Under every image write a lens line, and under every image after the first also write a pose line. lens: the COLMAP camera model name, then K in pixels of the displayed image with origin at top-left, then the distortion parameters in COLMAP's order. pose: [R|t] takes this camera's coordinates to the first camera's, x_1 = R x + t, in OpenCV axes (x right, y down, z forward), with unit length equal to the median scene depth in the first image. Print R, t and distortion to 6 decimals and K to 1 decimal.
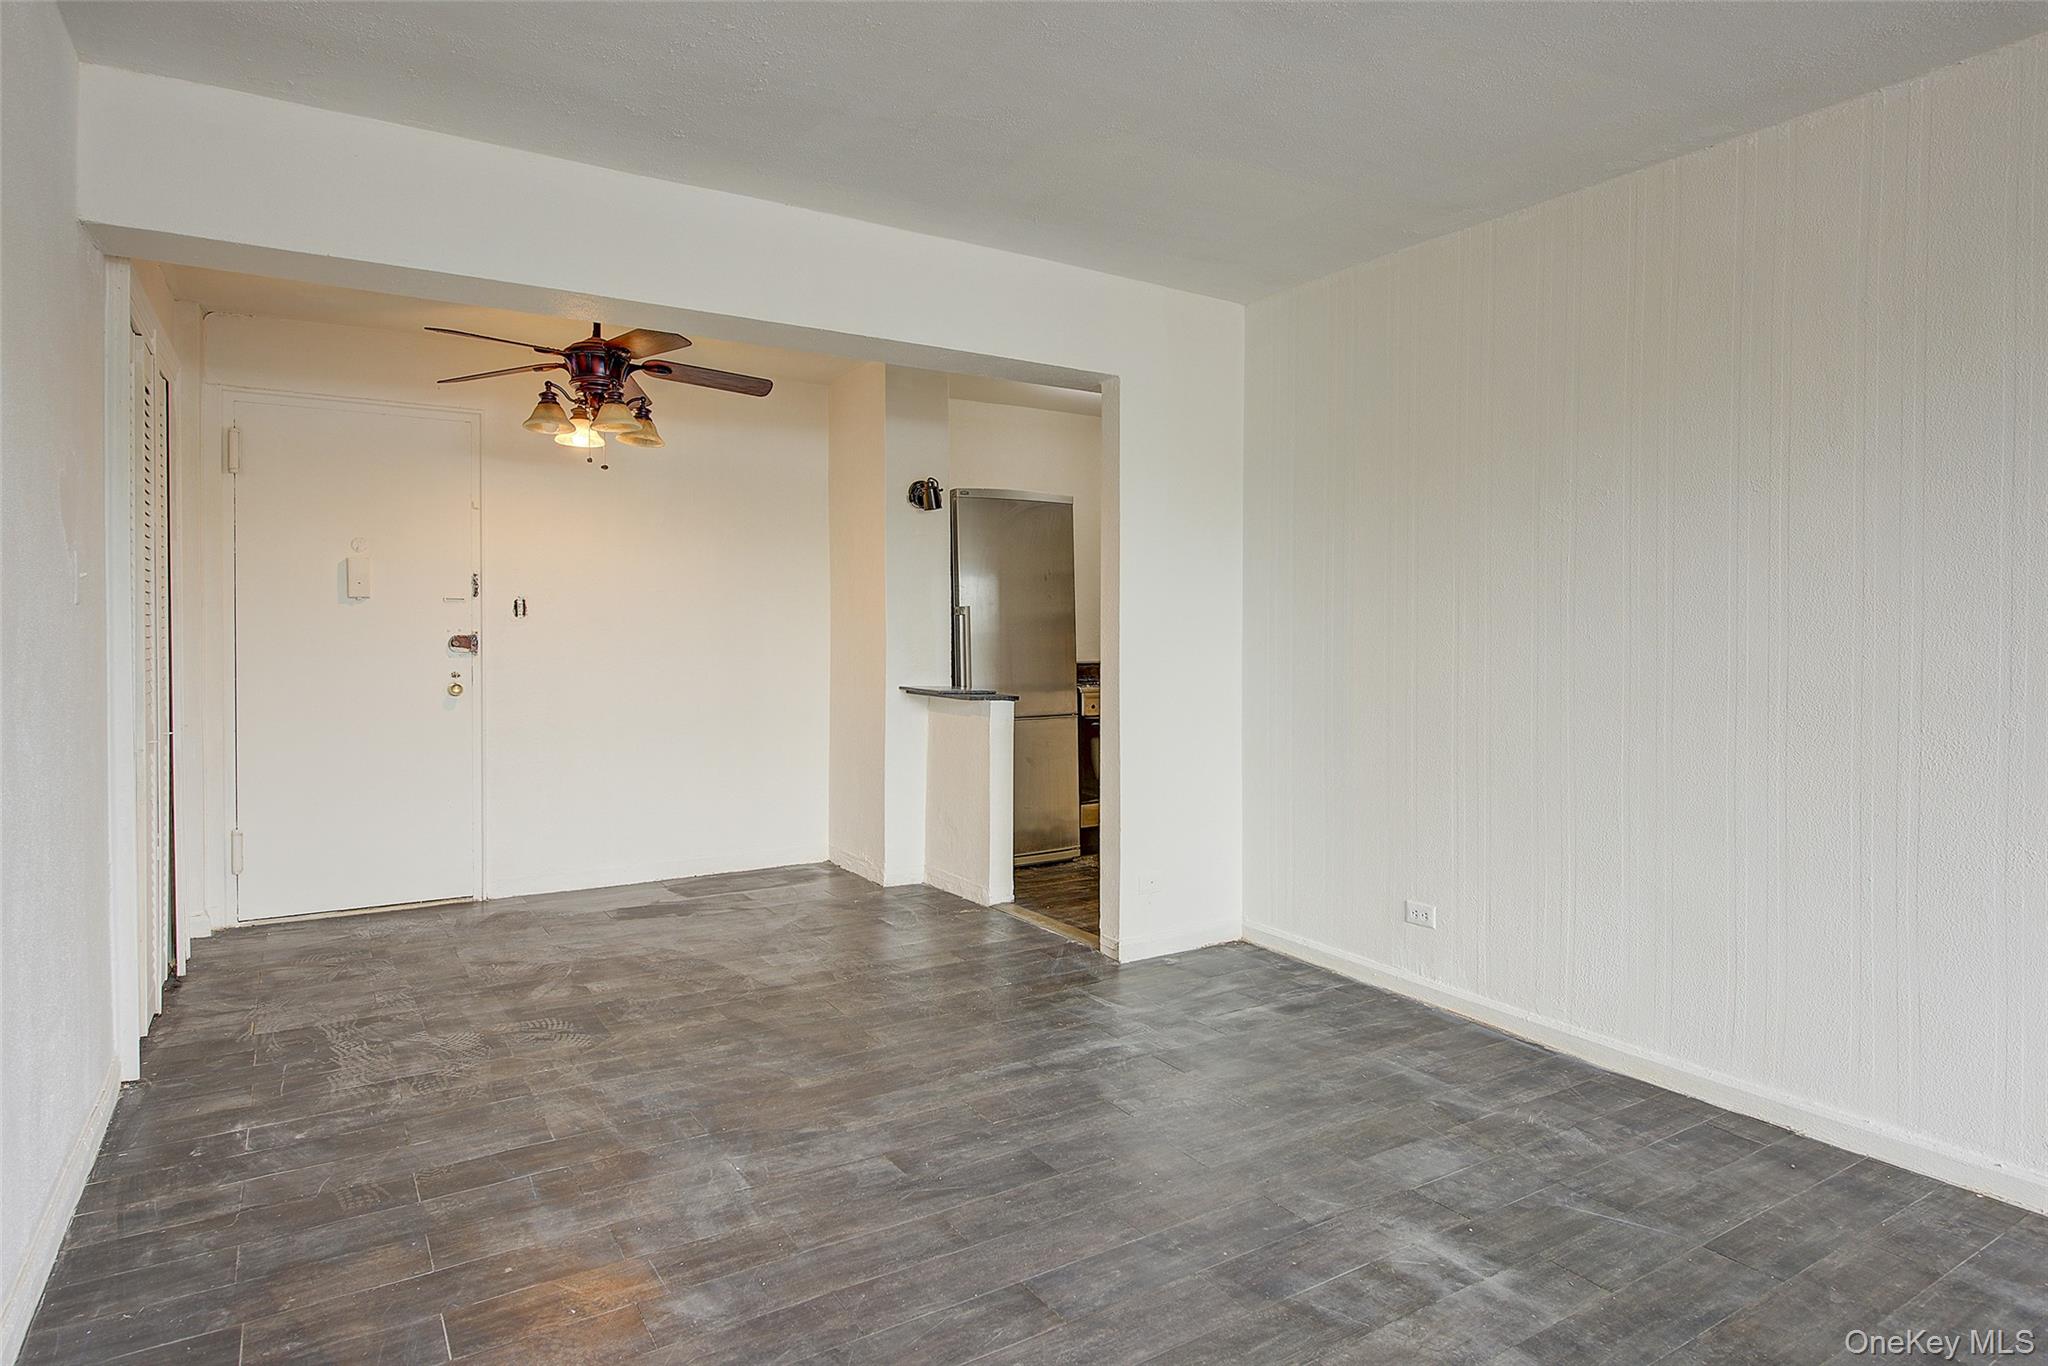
lens RADIAL K [[1141.3, 0, 1044.1], [0, 1141.3, 650.1], [0, 0, 1]] dist [0.000040, -0.000796]
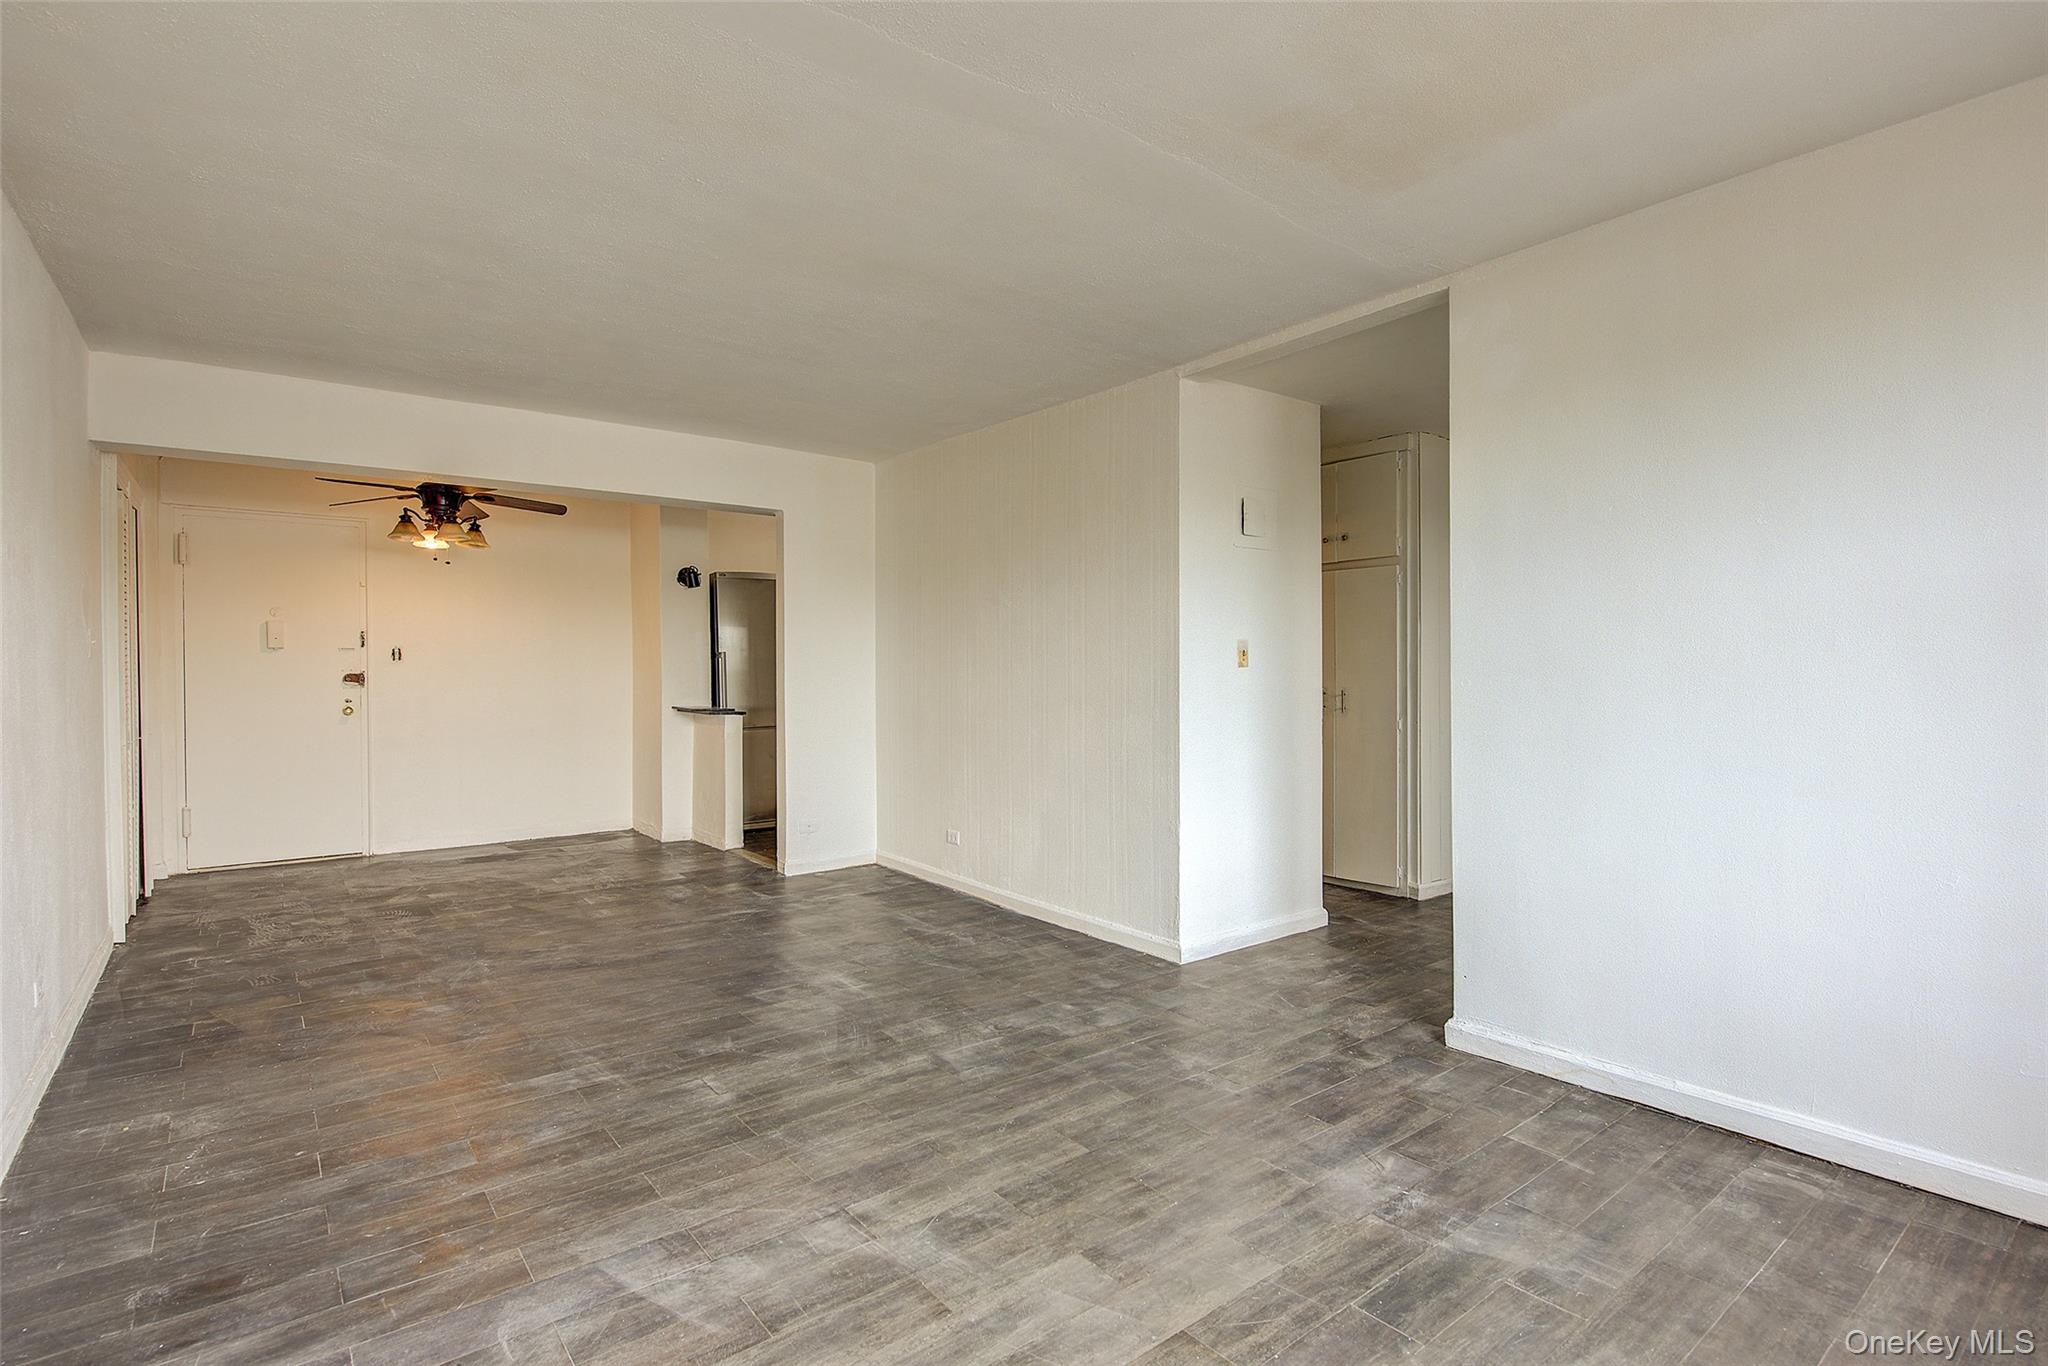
lens RADIAL K [[973.8, 0, 1040.8], [0, 973.8, 679.5], [0, 0, 1]] dist [-0.001103, -0.001274]
pose [[0.994074, -0.005618, 0.108558, 0.326339], [0.005810, 0.999982, -0.001451, 0.002194], [-0.108547, 0.002073, 0.994089, -0.472611]]
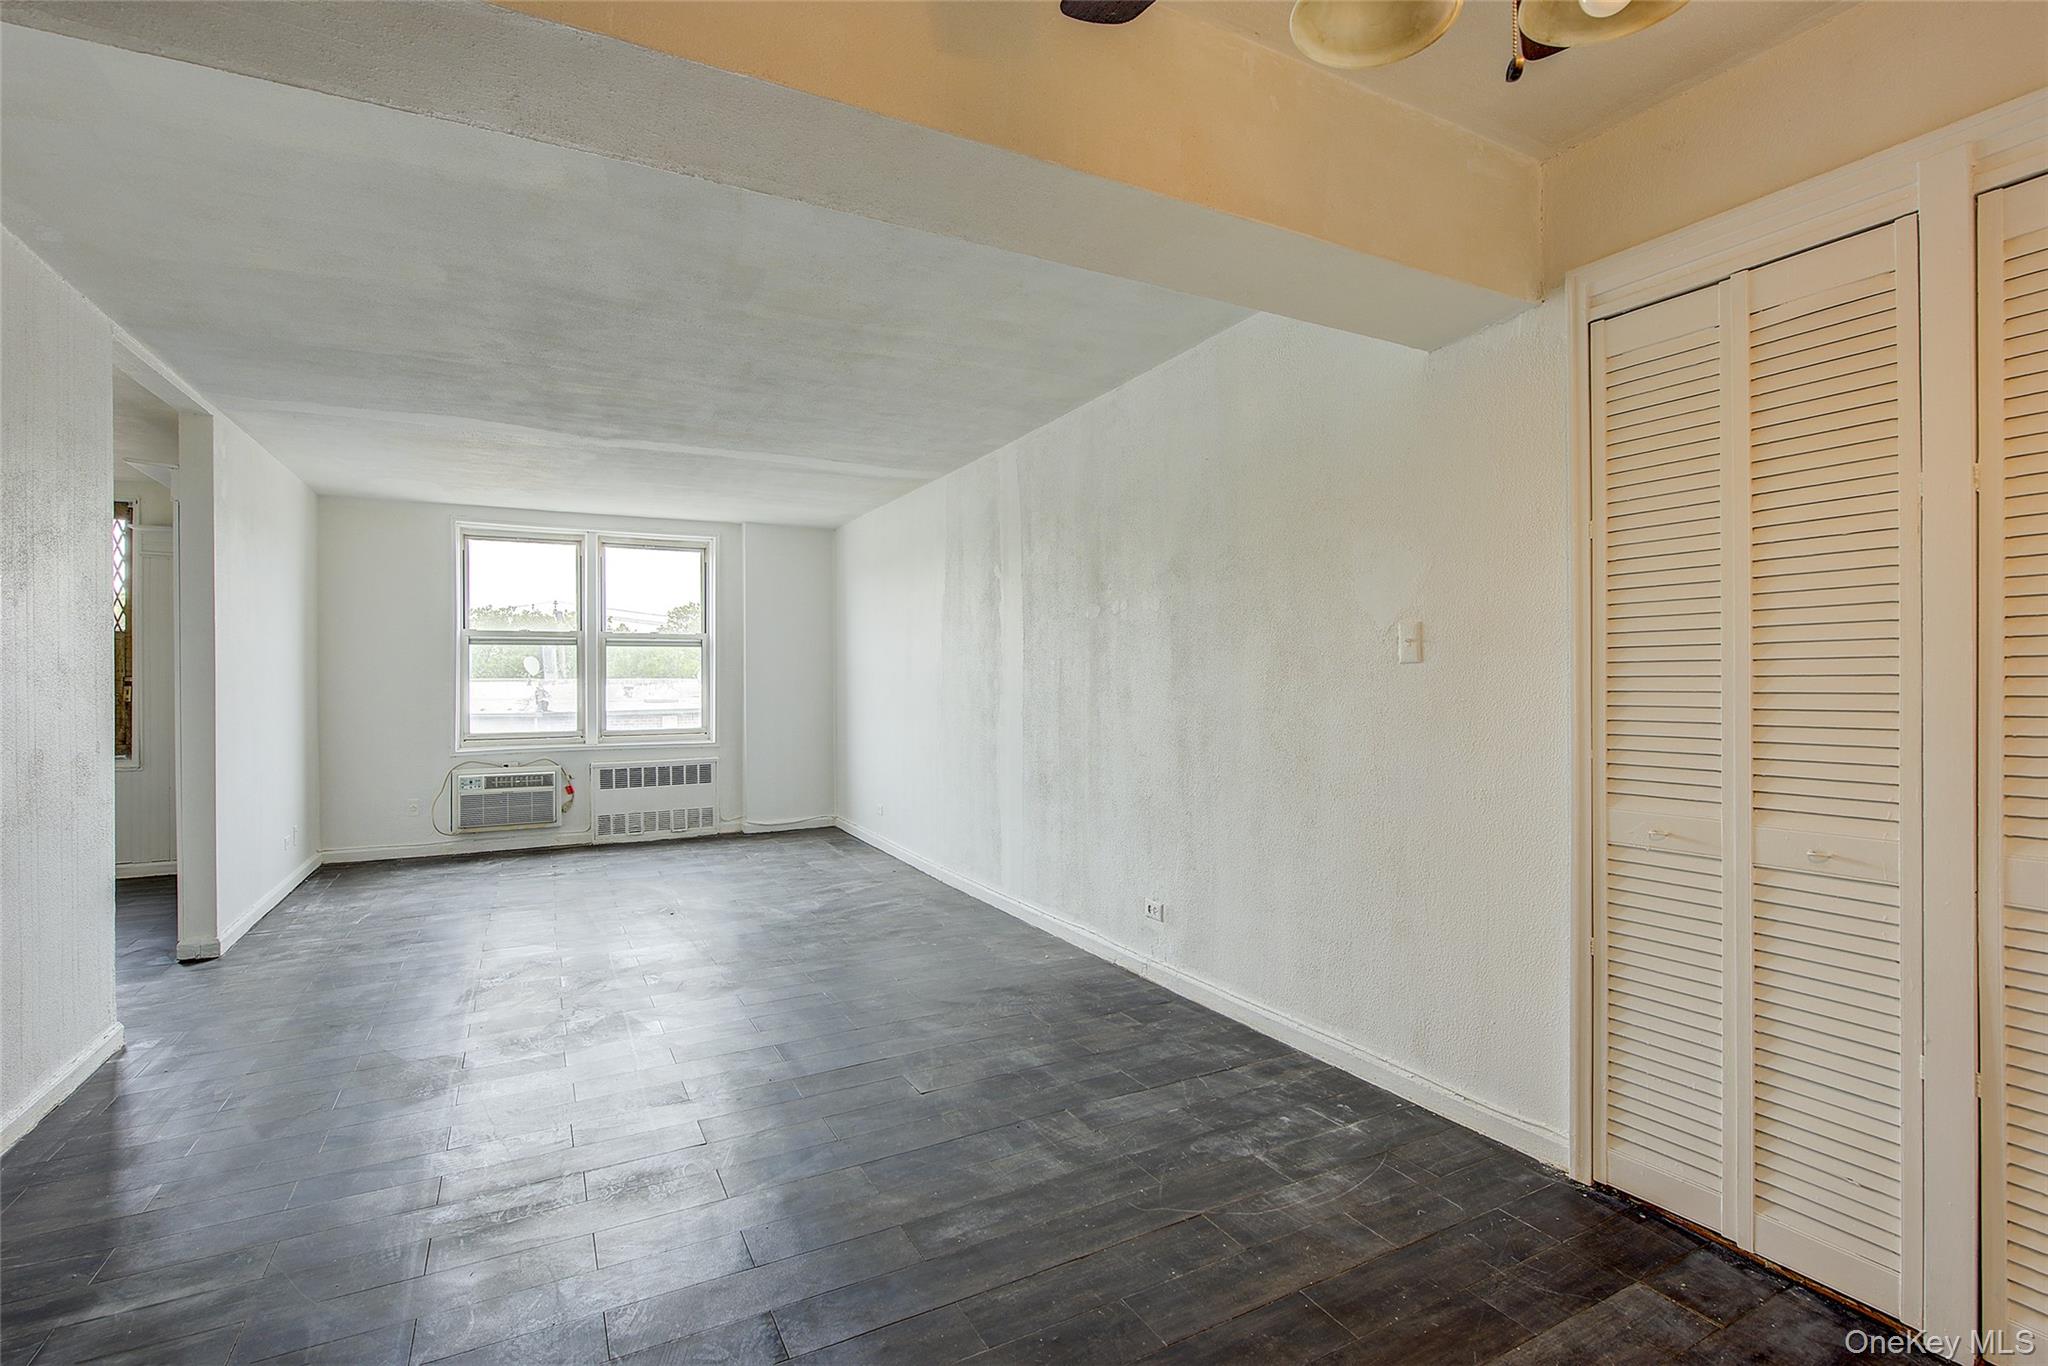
lens RADIAL K [[973.1, 0, 1024.0], [0, 973.1, 683.0], [0, 0, 1]] dist [-0.003804, -0.001646]
pose [[-0.995310, 0.003608, 0.096666, -0.369490], [0.005368, 0.999825, 0.017949, -0.028157], [-0.096584, 0.018383, -0.995155, 1.527686]]
